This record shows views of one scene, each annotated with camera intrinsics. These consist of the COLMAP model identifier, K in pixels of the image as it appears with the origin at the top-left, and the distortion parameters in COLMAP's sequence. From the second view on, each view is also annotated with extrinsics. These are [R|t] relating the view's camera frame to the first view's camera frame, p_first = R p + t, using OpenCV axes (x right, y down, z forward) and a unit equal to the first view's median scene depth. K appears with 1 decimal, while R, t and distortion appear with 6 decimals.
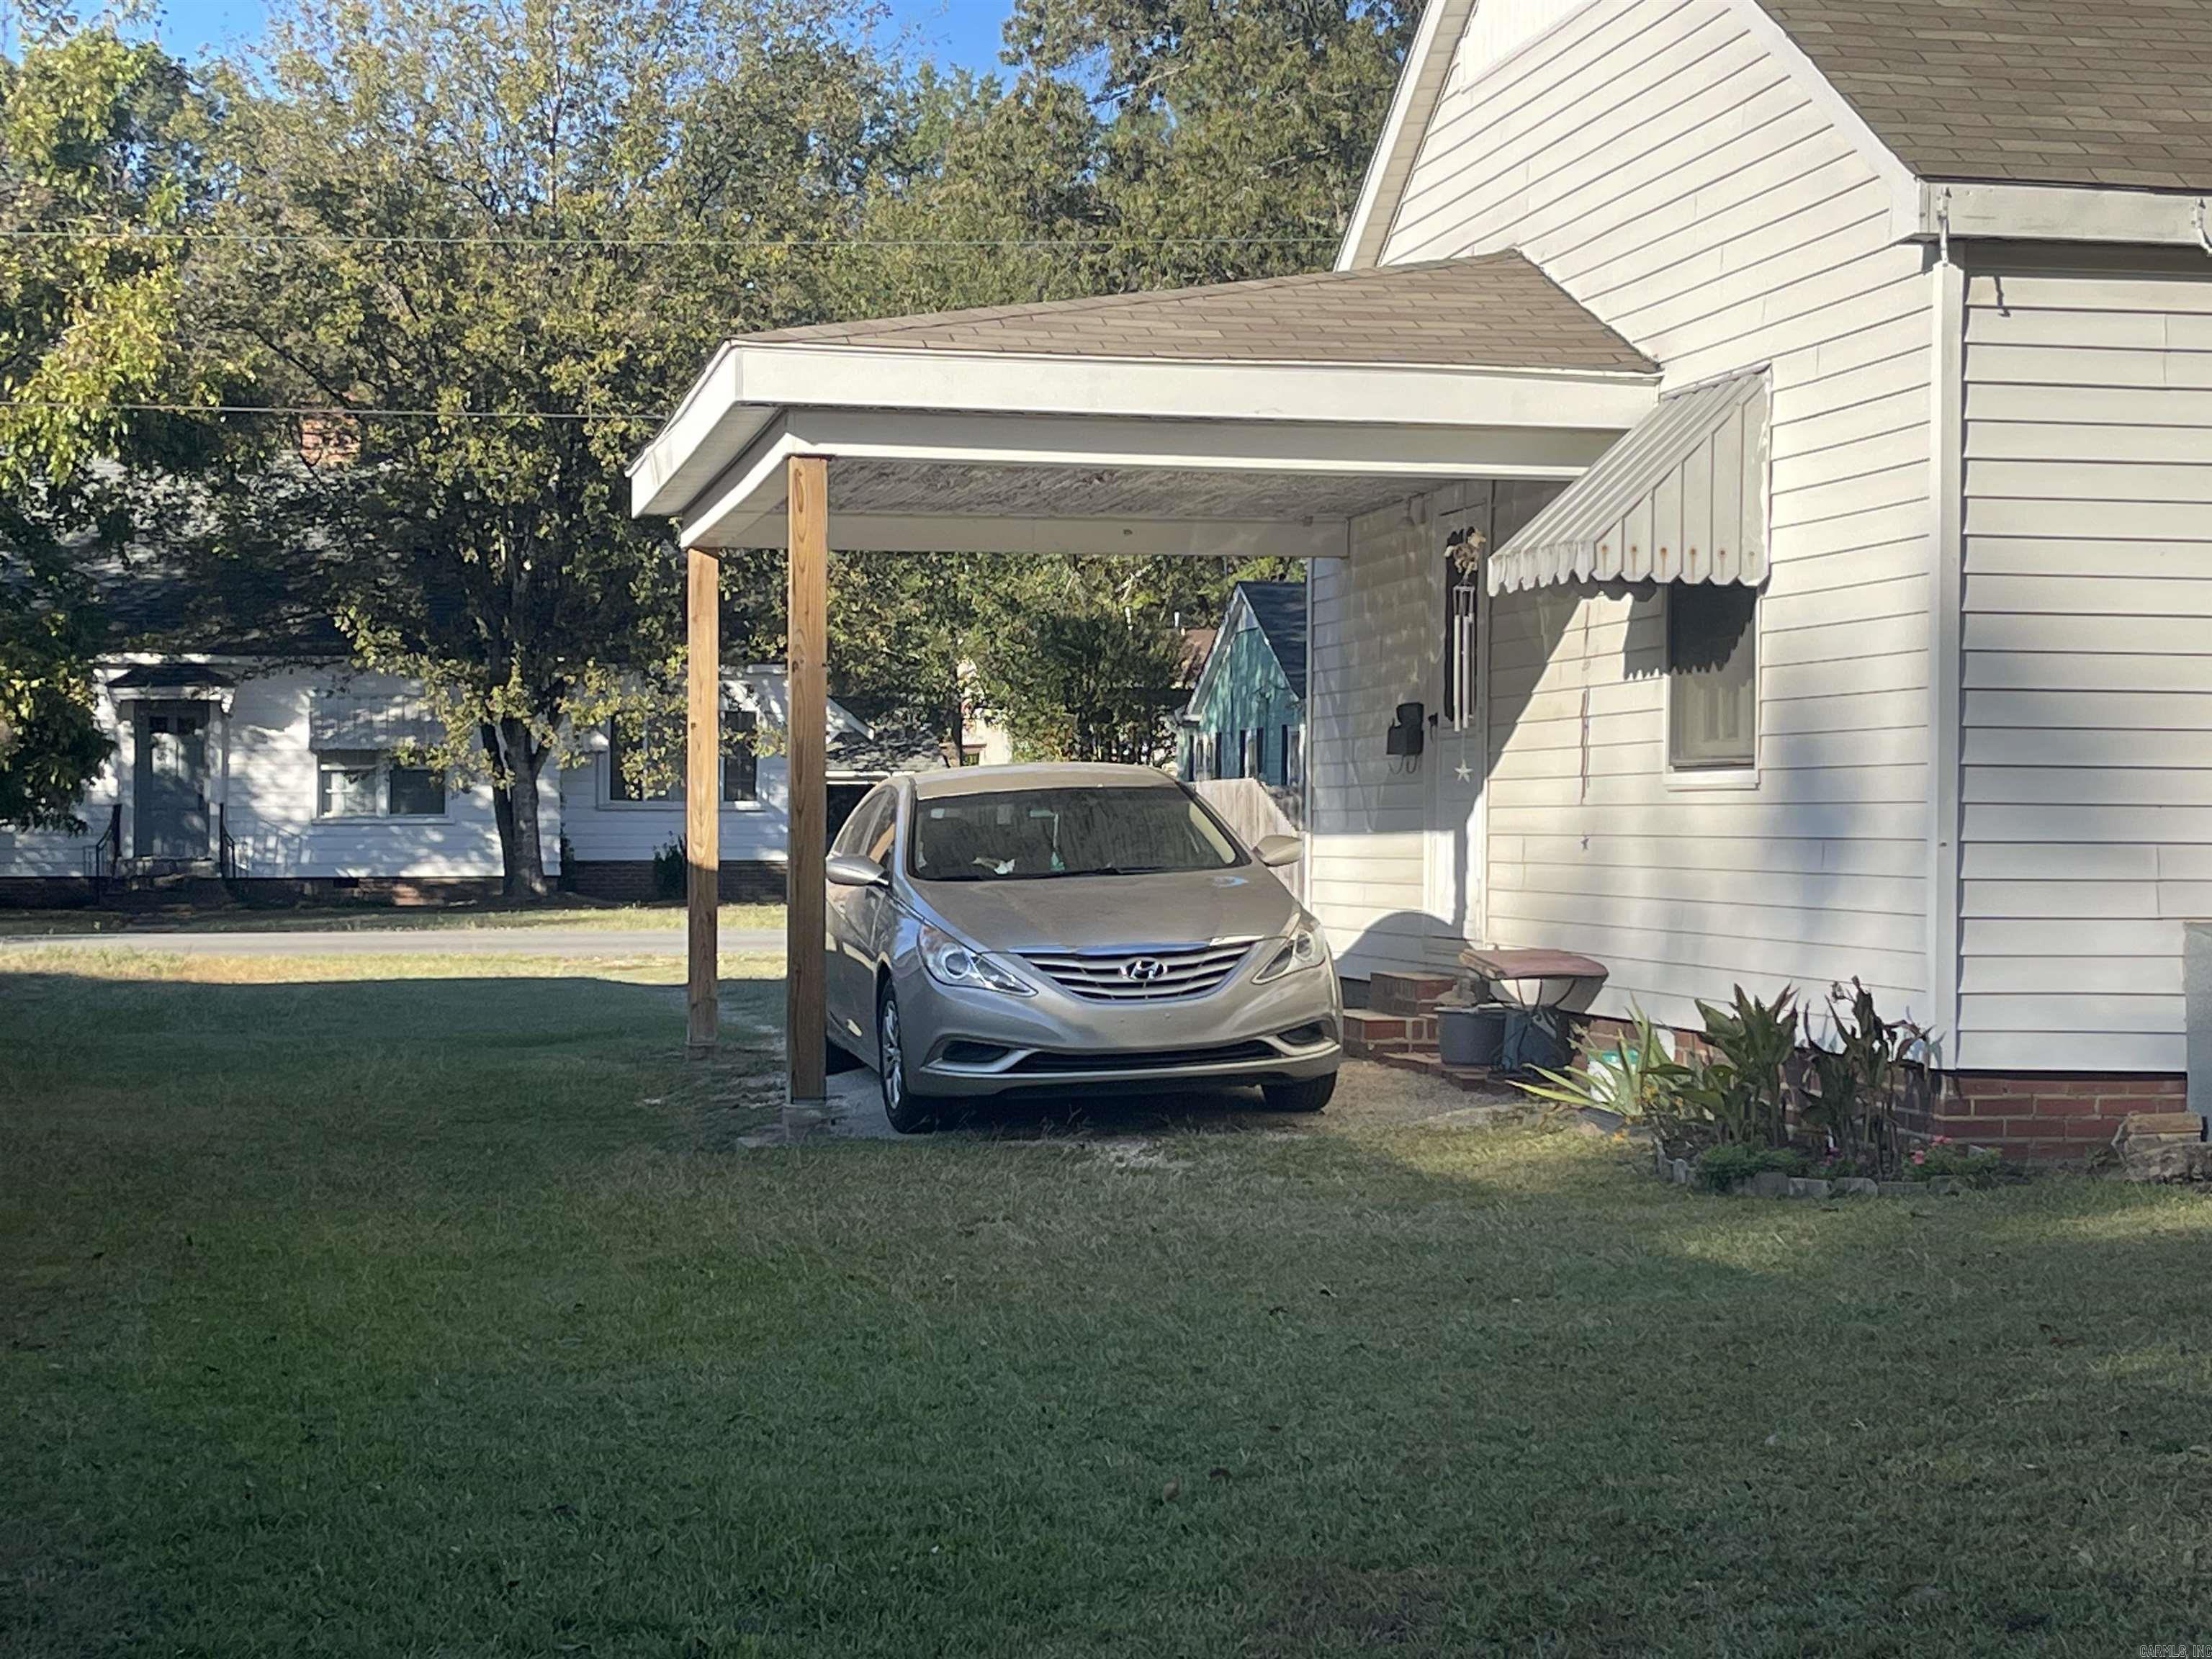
lens RADIAL K [[3906.0, 0, 1107.1], [0, 3906.0, 828.8], [0, 0, 1]] dist [-0.028391, 0.000000]
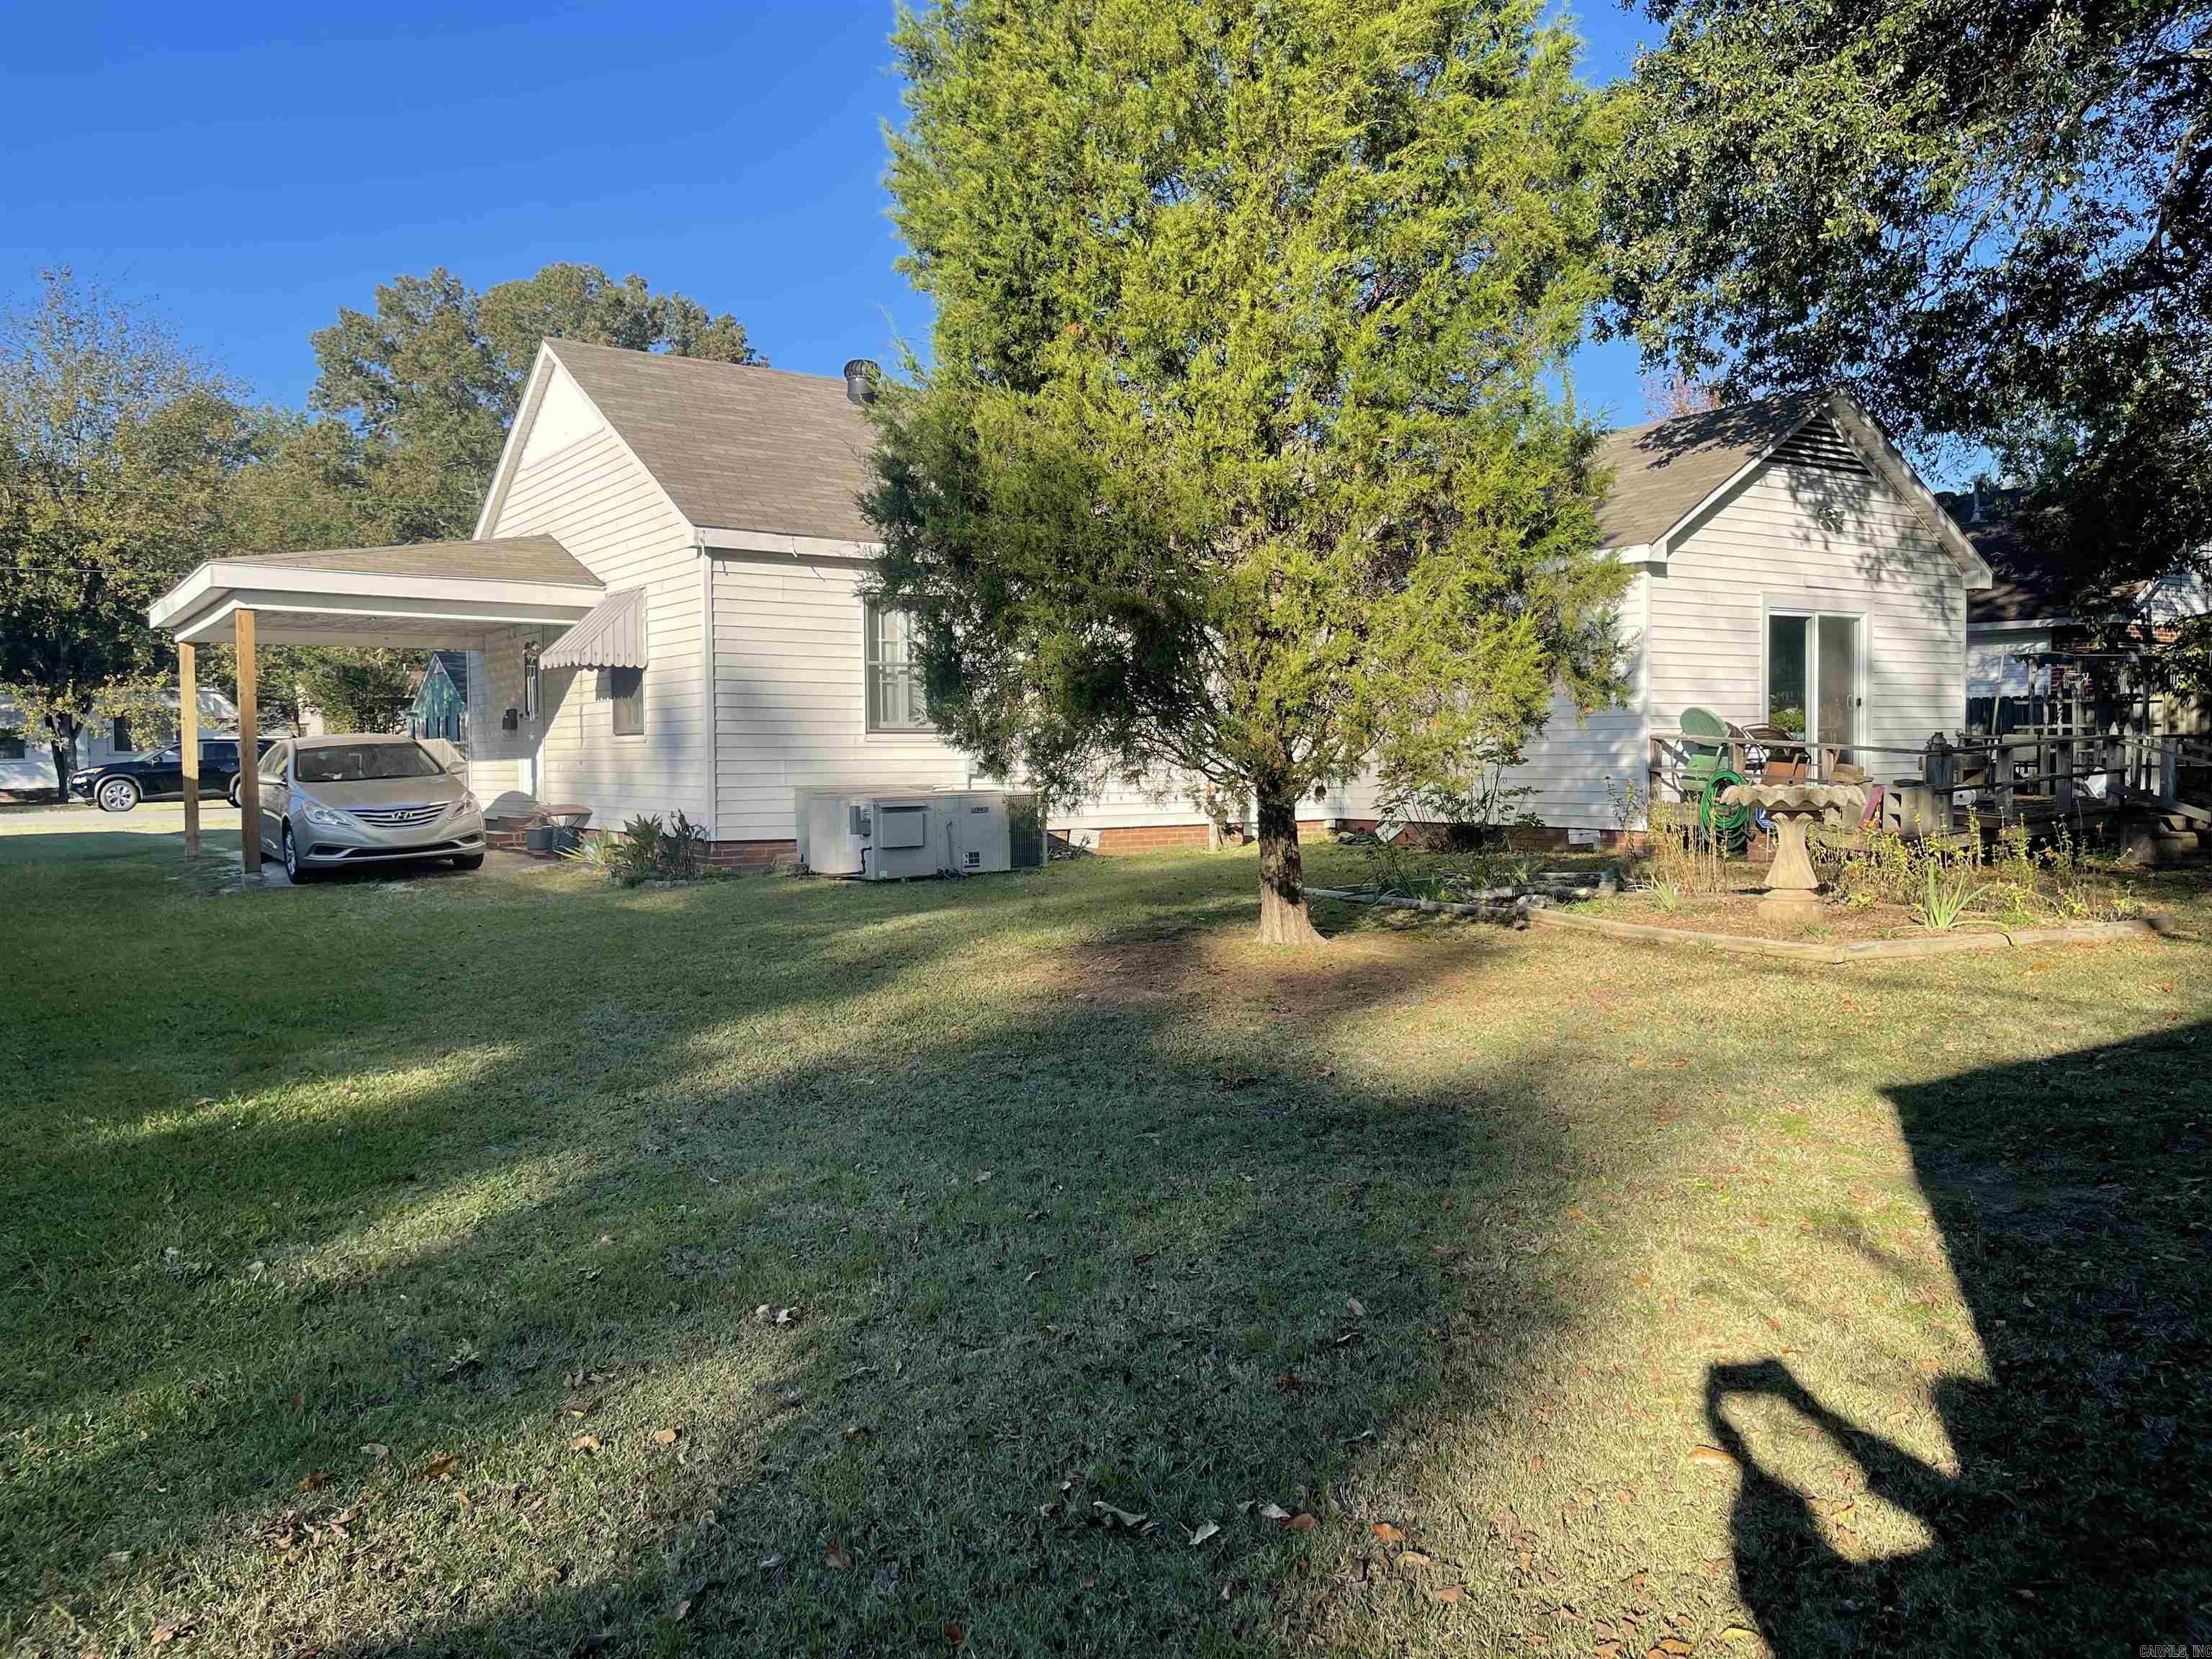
lens RADIAL K [[1693.2, 0, 1096.9], [0, 1693.2, 823.4], [0, 0, 1]] dist [0.030060, -0.010741]
pose [[0.919419, -0.028131, 0.392273, -0.008445], [0.012797, 0.999050, 0.041652, 0.000890], [-0.393072, -0.033275, 0.918905, -0.181920]]
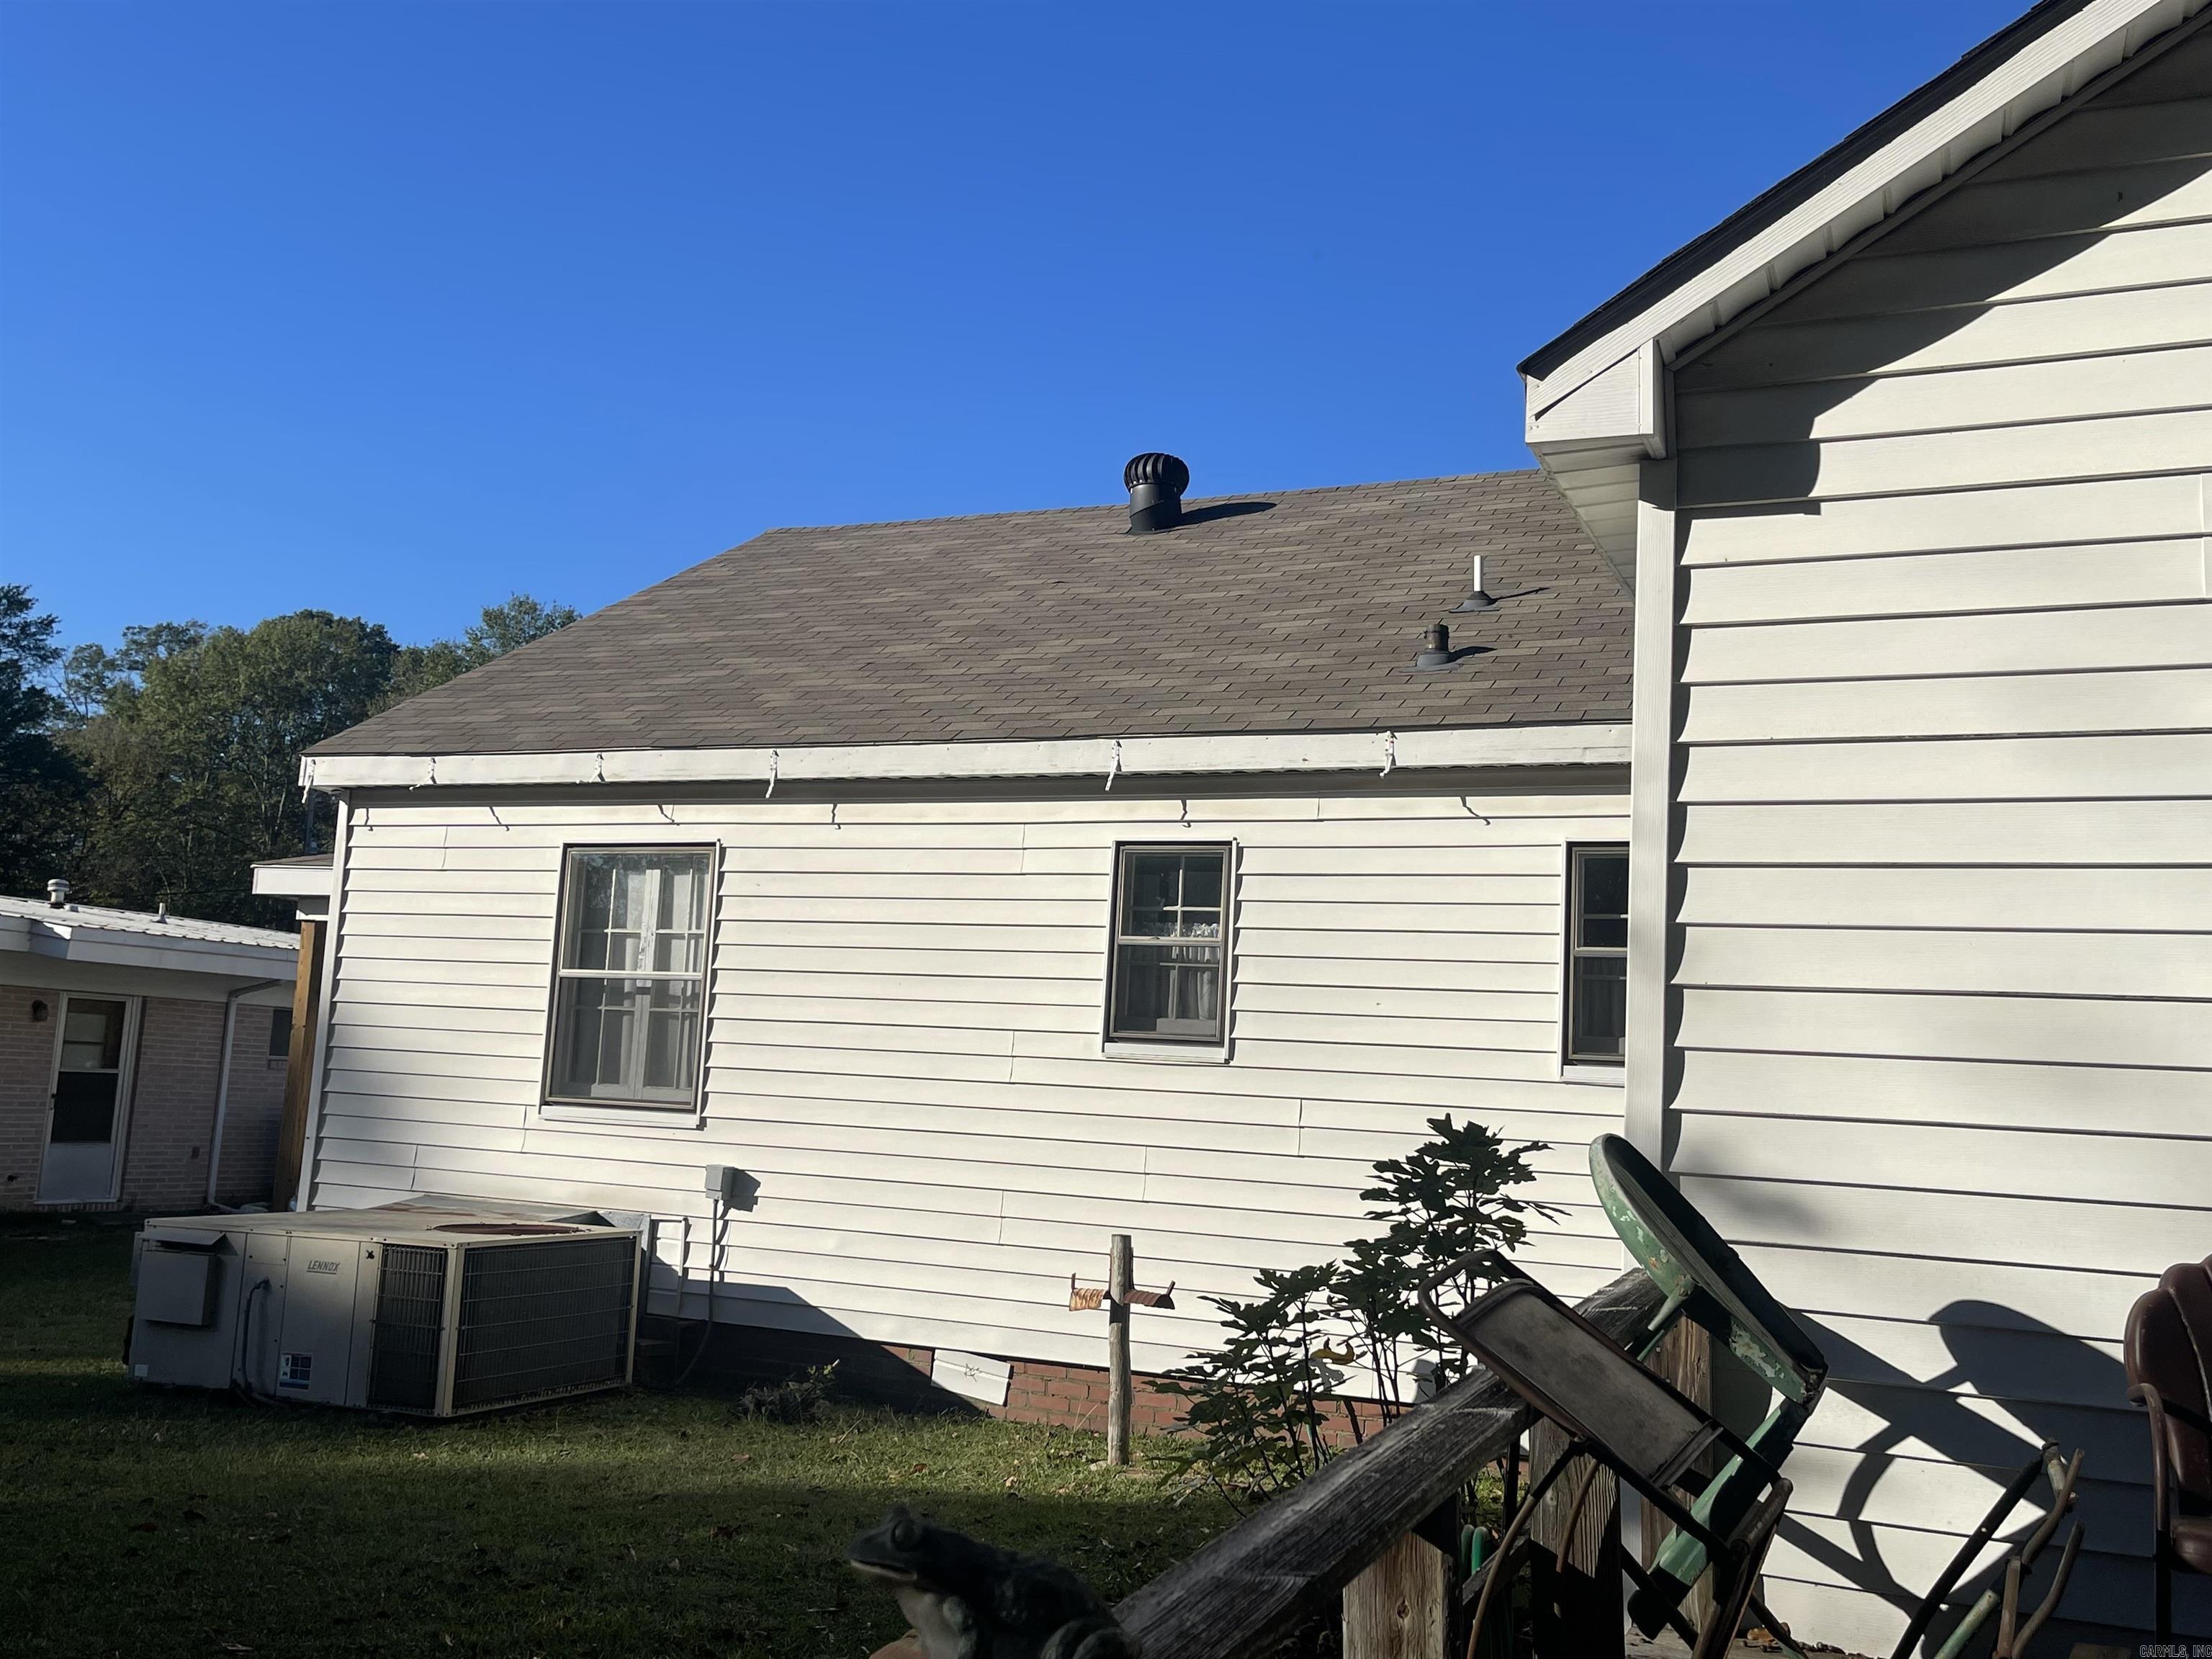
lens RADIAL K [[1995.1, 0, 1104.7], [0, 1995.1, 831.4], [0, 0, 1]] dist [-0.004970, -0.000037]
pose [[0.819640, -0.036794, -0.571697, 0.731816], [-0.048397, 0.989921, -0.133097, -0.021522], [0.570832, 0.136760, 0.809597, 0.344988]]
